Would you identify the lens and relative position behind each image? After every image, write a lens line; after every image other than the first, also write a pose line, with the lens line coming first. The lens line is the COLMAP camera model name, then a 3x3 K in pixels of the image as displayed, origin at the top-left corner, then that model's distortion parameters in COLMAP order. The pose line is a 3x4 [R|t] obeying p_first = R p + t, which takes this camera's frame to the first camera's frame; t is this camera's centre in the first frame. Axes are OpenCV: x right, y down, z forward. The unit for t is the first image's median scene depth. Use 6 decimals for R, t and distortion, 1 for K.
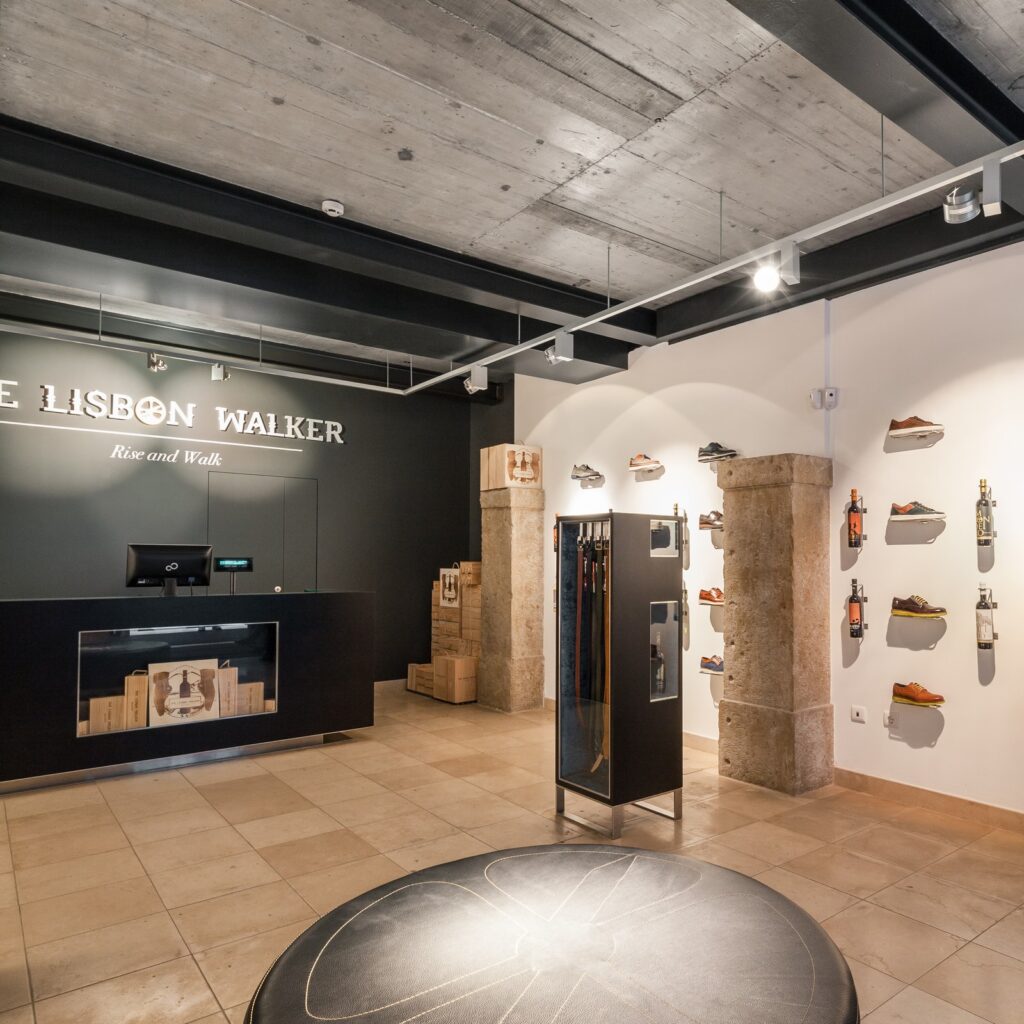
lens RADIAL K [[727.7, 0, 554.8], [0, 727.7, 546.2], [0, 0, 1]] dist [0.004051, 0.001628]
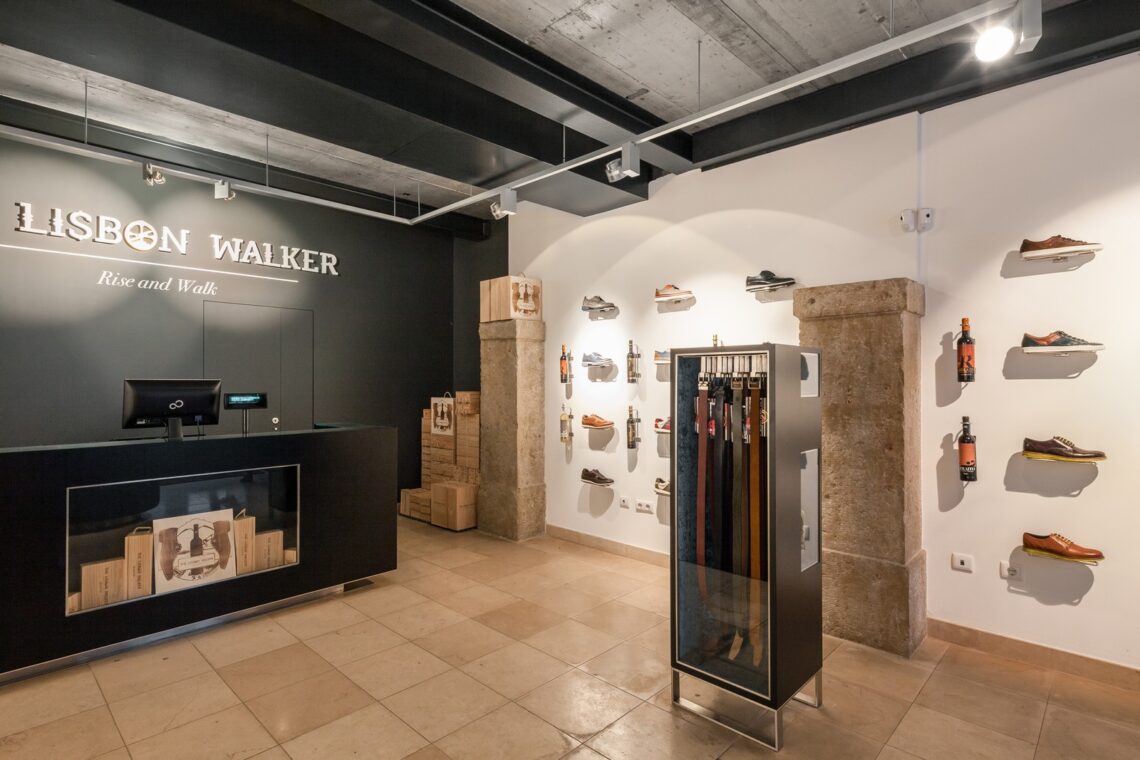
lens RADIAL K [[567.8, 0, 503.1], [0, 567.8, 380.8], [0, 0, 1]] dist [0.006468, -0.000824]
pose [[0.996594, -0.003808, 0.082371, -0.199122], [0.002355, 0.999840, 0.017741, -0.012342], [-0.082425, -0.017486, 0.996444, 0.298443]]
